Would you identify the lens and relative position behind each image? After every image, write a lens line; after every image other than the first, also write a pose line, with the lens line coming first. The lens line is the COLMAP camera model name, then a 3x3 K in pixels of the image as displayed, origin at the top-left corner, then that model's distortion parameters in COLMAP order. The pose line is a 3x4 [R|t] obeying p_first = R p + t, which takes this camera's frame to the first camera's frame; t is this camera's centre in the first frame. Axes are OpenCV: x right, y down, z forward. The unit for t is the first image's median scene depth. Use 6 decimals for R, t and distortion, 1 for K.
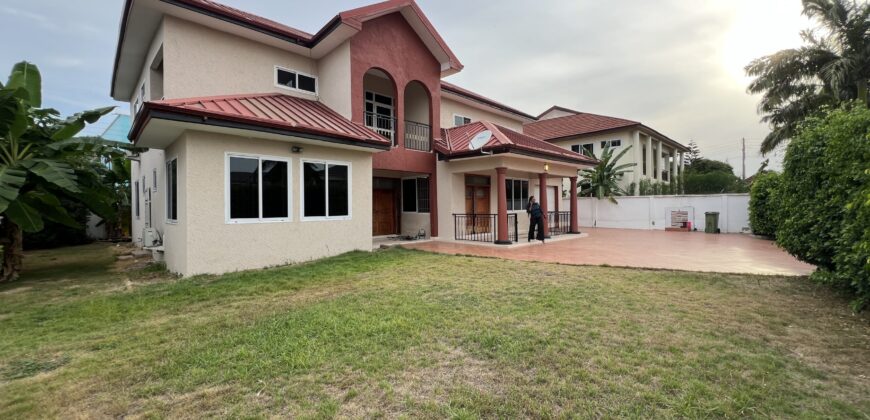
lens RADIAL K [[347.2, 0, 435.3], [0, 347.2, 206.3], [0, 0, 1]] dist [-0.002359, 0.000260]
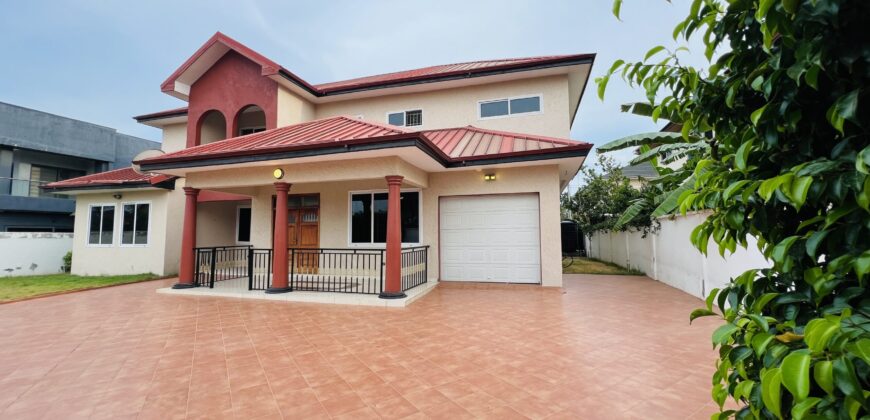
lens RADIAL K [[347.2, 0, 435.3], [0, 347.2, 206.3], [0, 0, 1]] dist [-0.002359, 0.000260]
pose [[0.480629, -0.062446, -0.874698, 2.252906], [0.002880, 0.997568, -0.069636, -0.028994], [0.876919, 0.030950, 0.479641, 2.207125]]
